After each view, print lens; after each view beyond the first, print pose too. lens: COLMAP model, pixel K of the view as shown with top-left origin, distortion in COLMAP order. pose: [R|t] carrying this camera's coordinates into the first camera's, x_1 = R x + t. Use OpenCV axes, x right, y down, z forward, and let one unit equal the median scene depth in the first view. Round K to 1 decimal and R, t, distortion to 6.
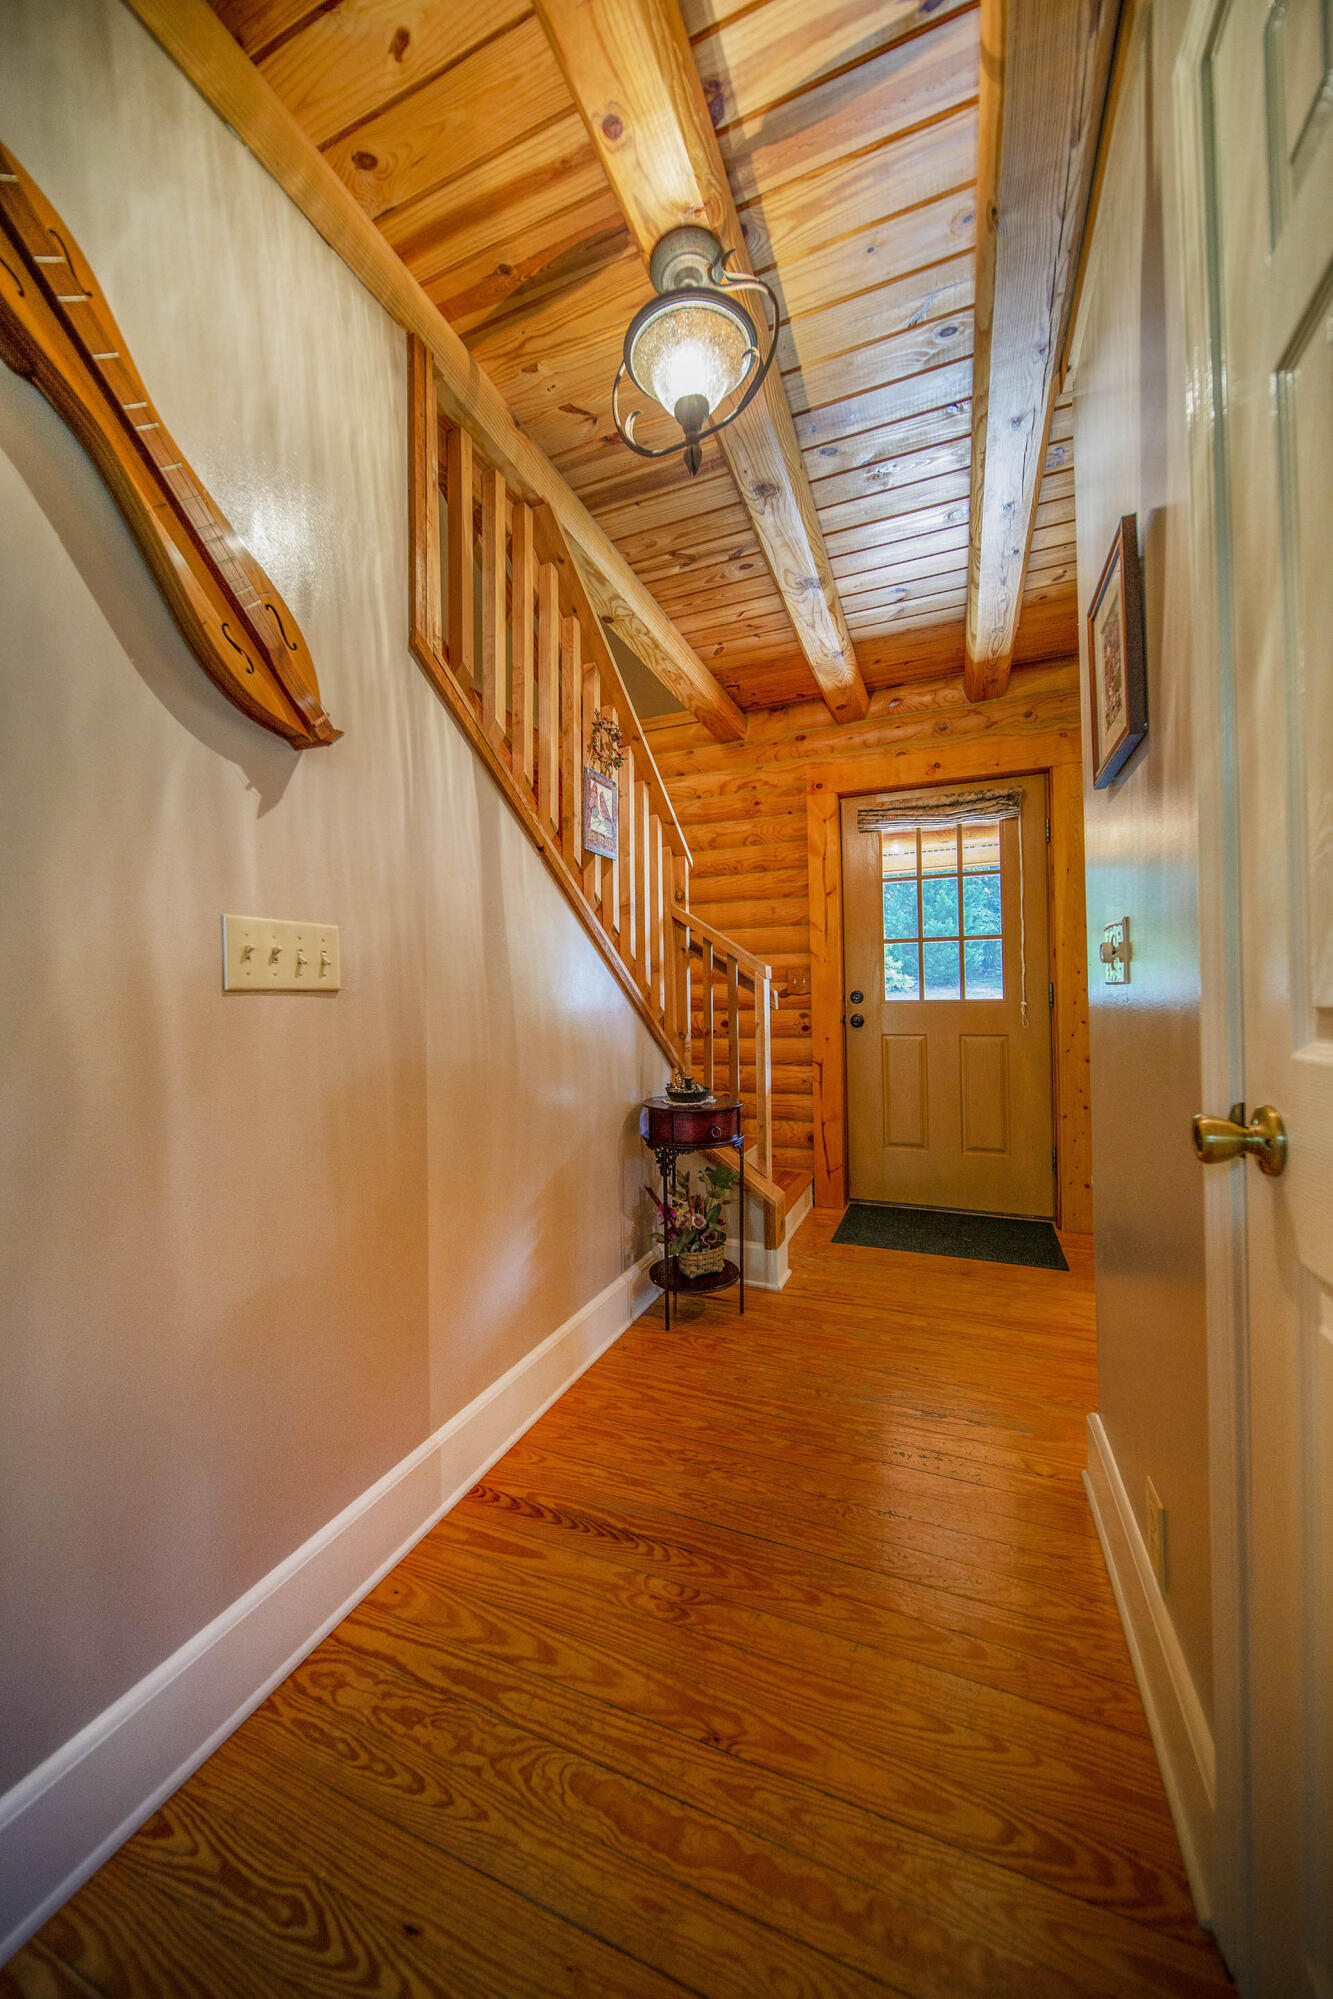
lens RADIAL K [[699.4, 0, 666.5], [0, 699.4, 999.5], [0, 0, 1]] dist [-0.007410, -0.000067]
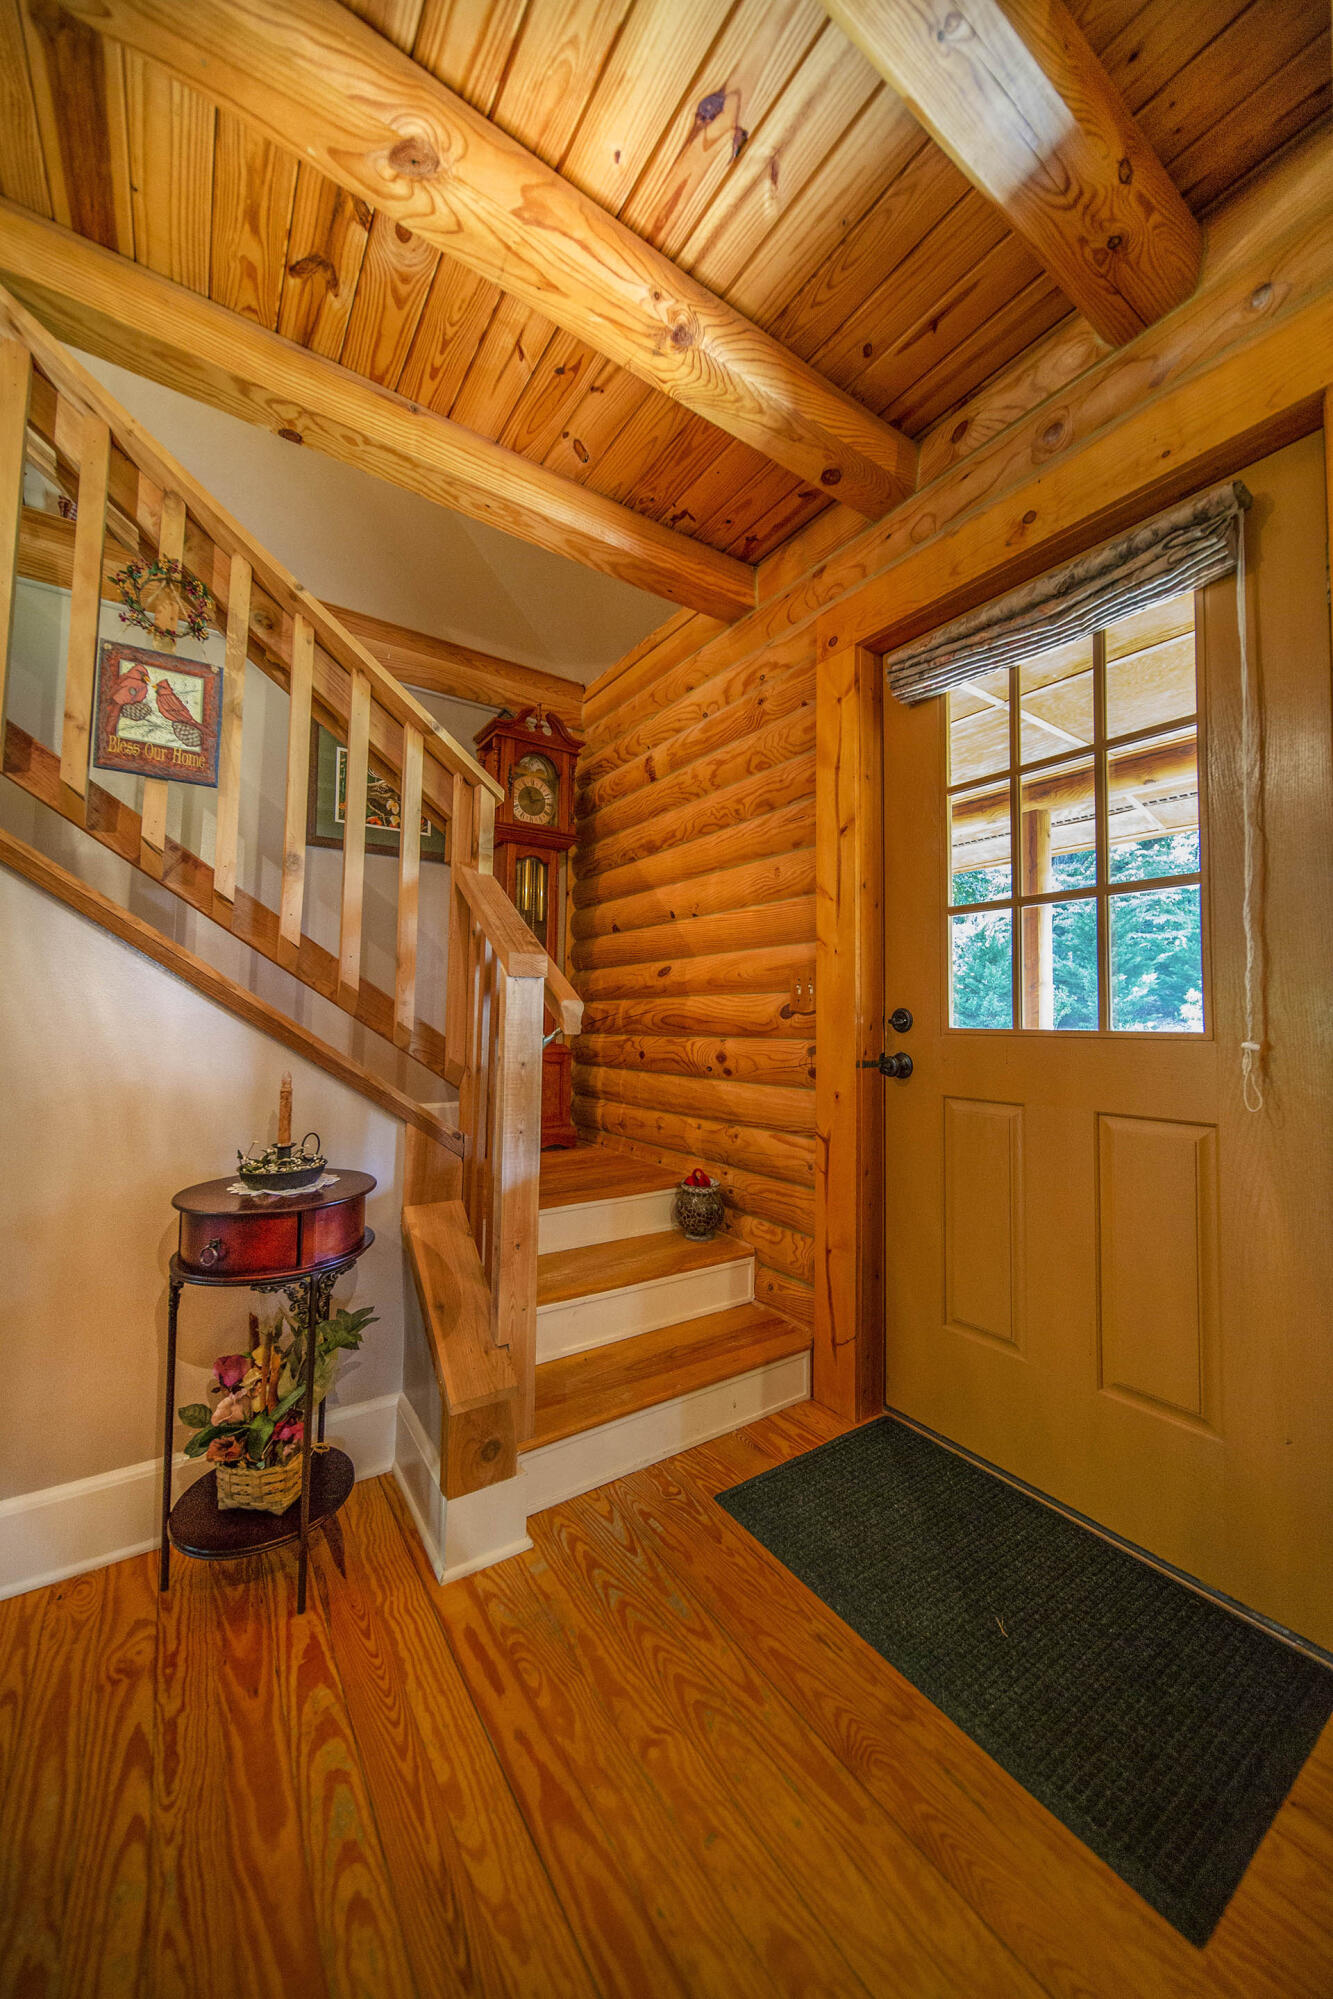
lens RADIAL K [[699.4, 0, 666.5], [0, 699.4, 999.5], [0, 0, 1]] dist [-0.007410, -0.000067]
pose [[0.839058, 0.009168, -0.543964, 0.449668], [-0.026870, 0.999336, -0.024604, -0.001827], [0.543377, 0.035260, 0.838748, 0.509987]]
